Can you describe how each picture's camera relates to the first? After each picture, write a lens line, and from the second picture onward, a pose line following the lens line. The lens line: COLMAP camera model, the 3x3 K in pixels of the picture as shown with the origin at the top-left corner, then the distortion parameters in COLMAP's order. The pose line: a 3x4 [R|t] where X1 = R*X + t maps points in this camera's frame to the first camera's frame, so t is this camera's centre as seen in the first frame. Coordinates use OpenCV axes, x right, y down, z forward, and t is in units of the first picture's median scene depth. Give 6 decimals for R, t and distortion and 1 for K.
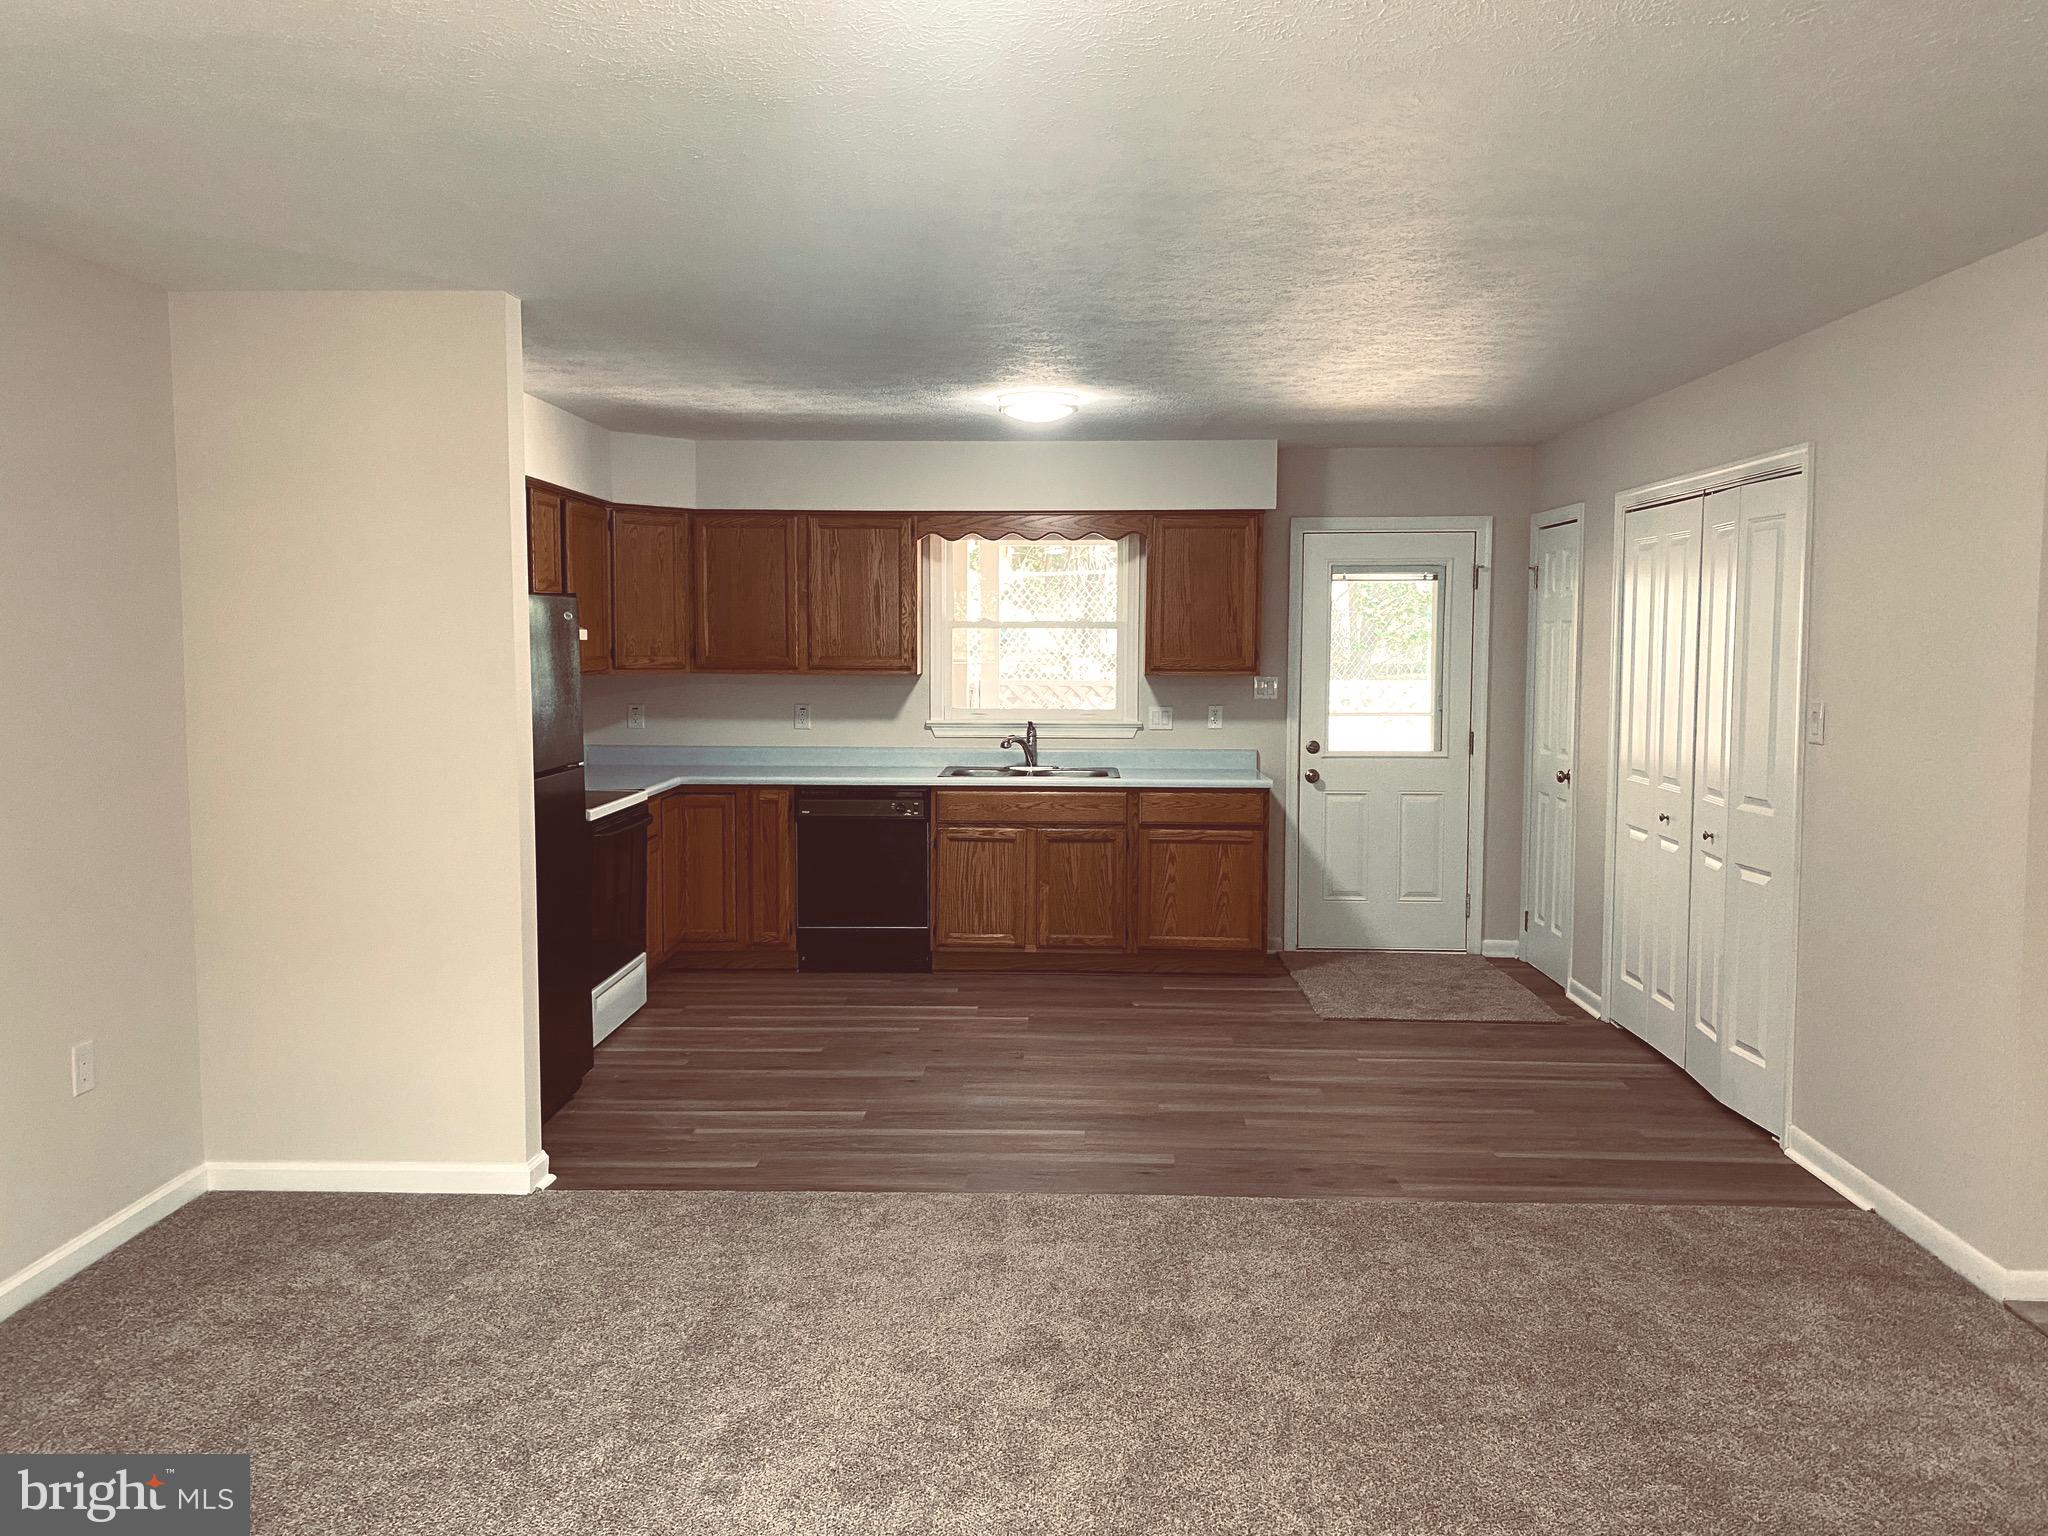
lens RADIAL K [[1550.9, 0, 1021.5], [0, 1550.9, 728.8], [0, 0, 1]] dist [0.103003, -0.140438]
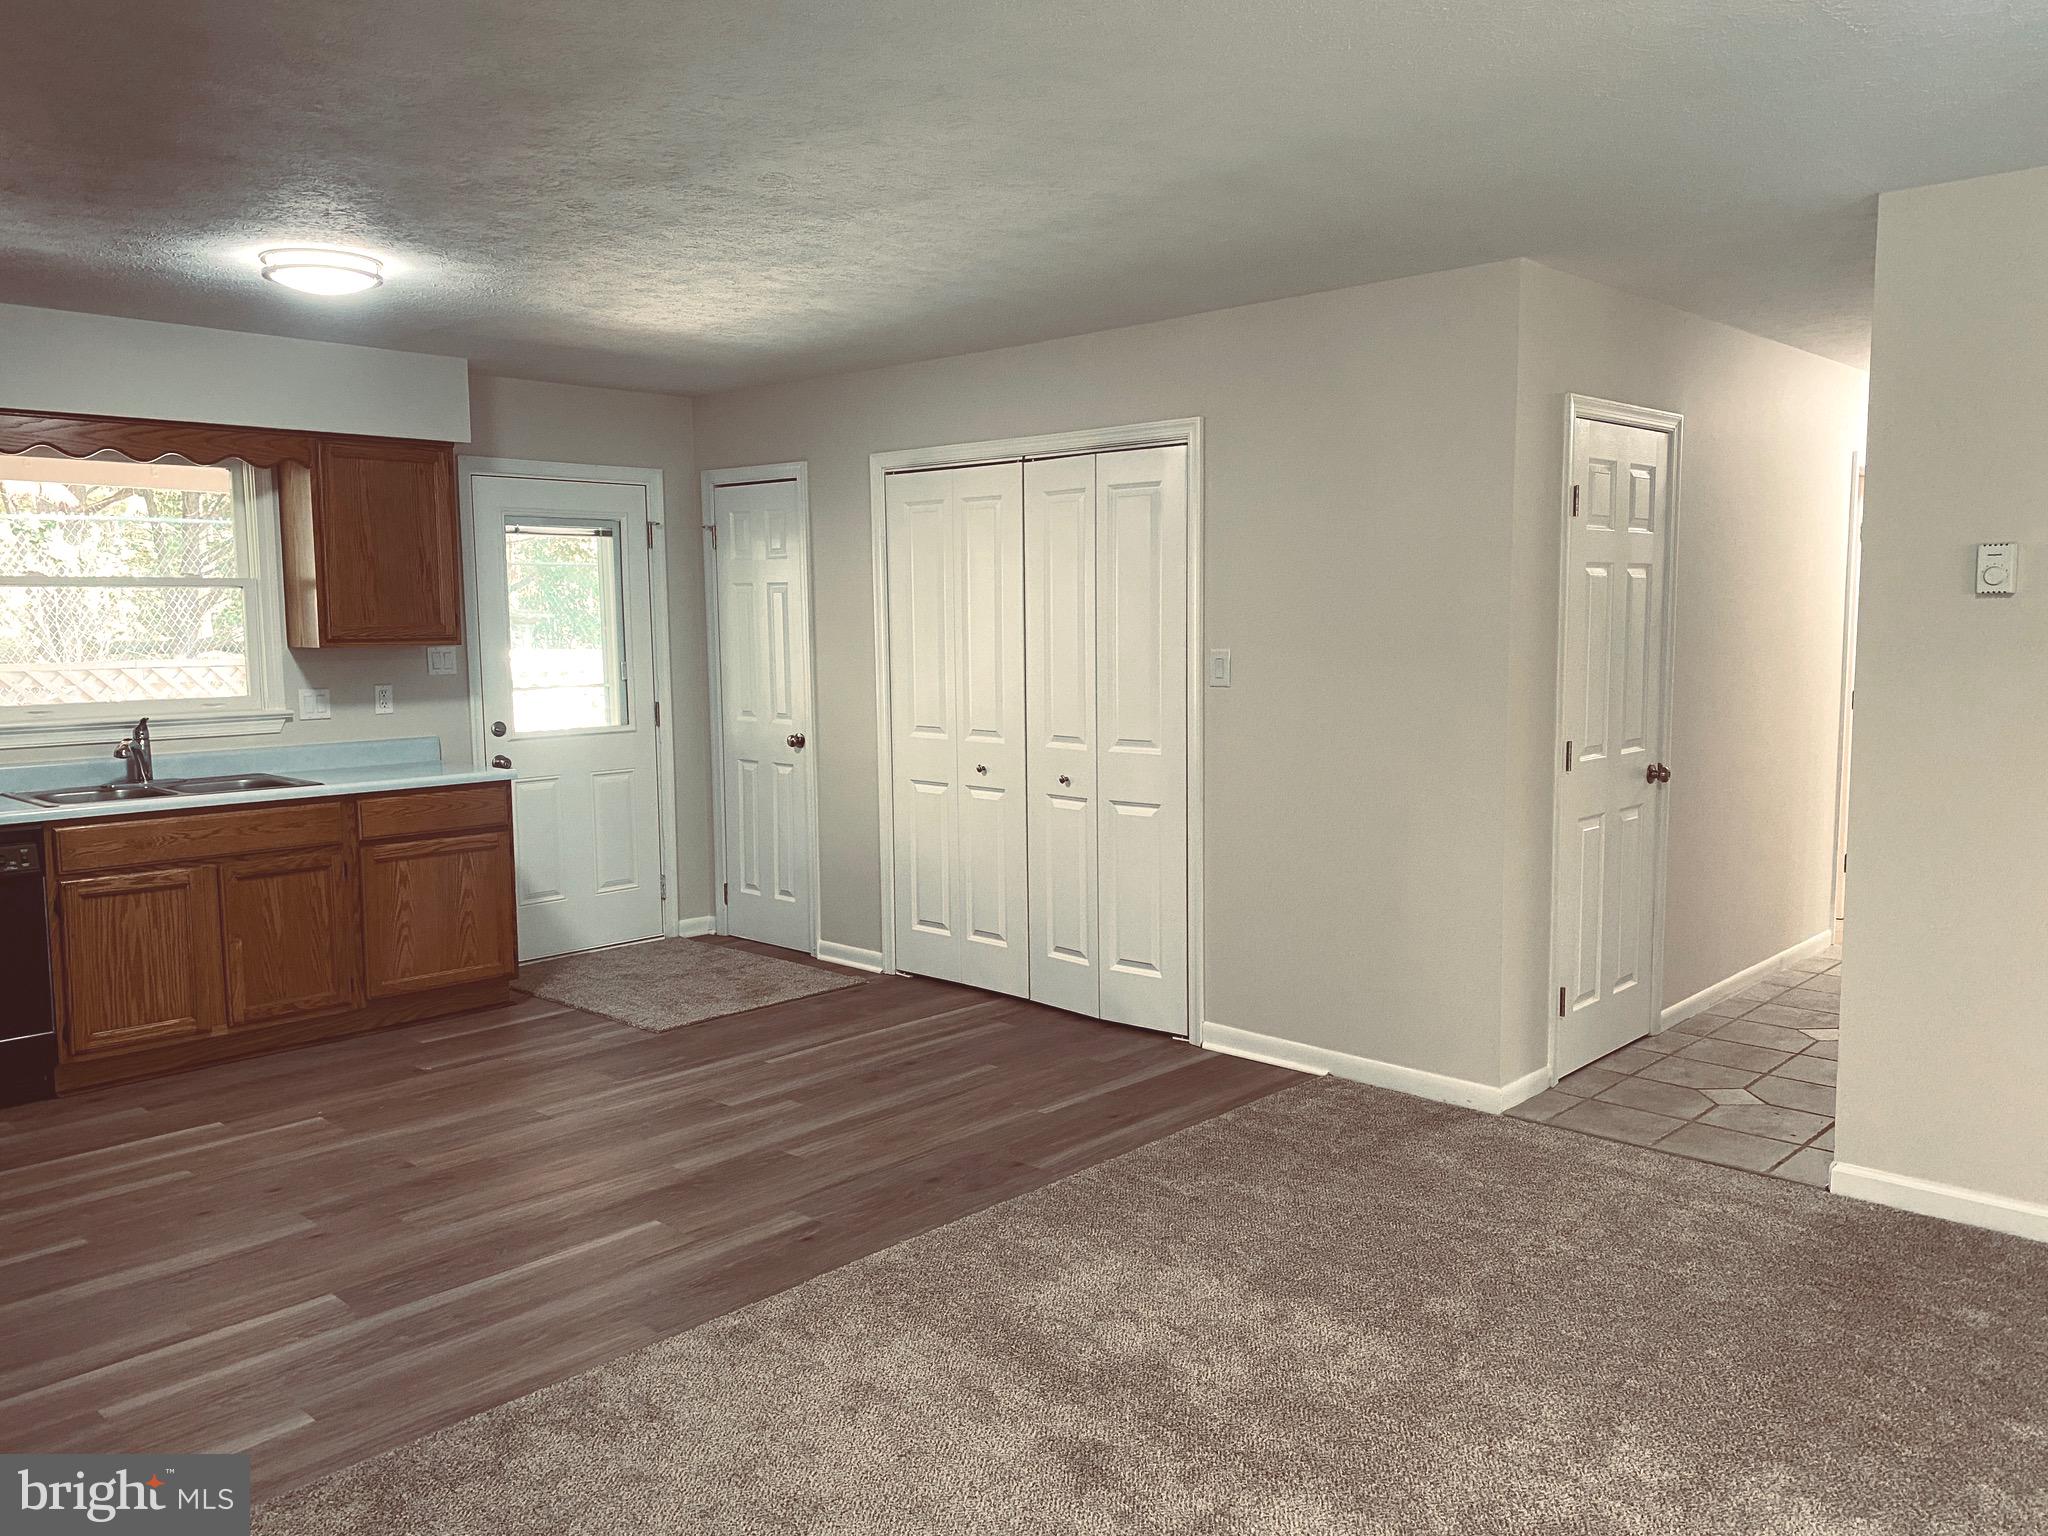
lens RADIAL K [[1555.6, 0, 1024.0], [0, 1555.6, 768.0], [0, 0, 1]] dist [0.103863, -0.139465]
pose [[0.663244, -0.083117, 0.743774, -0.283669], [0.053126, 0.996535, 0.063990, -0.007433], [-0.746515, -0.002927, 0.665362, 0.232064]]
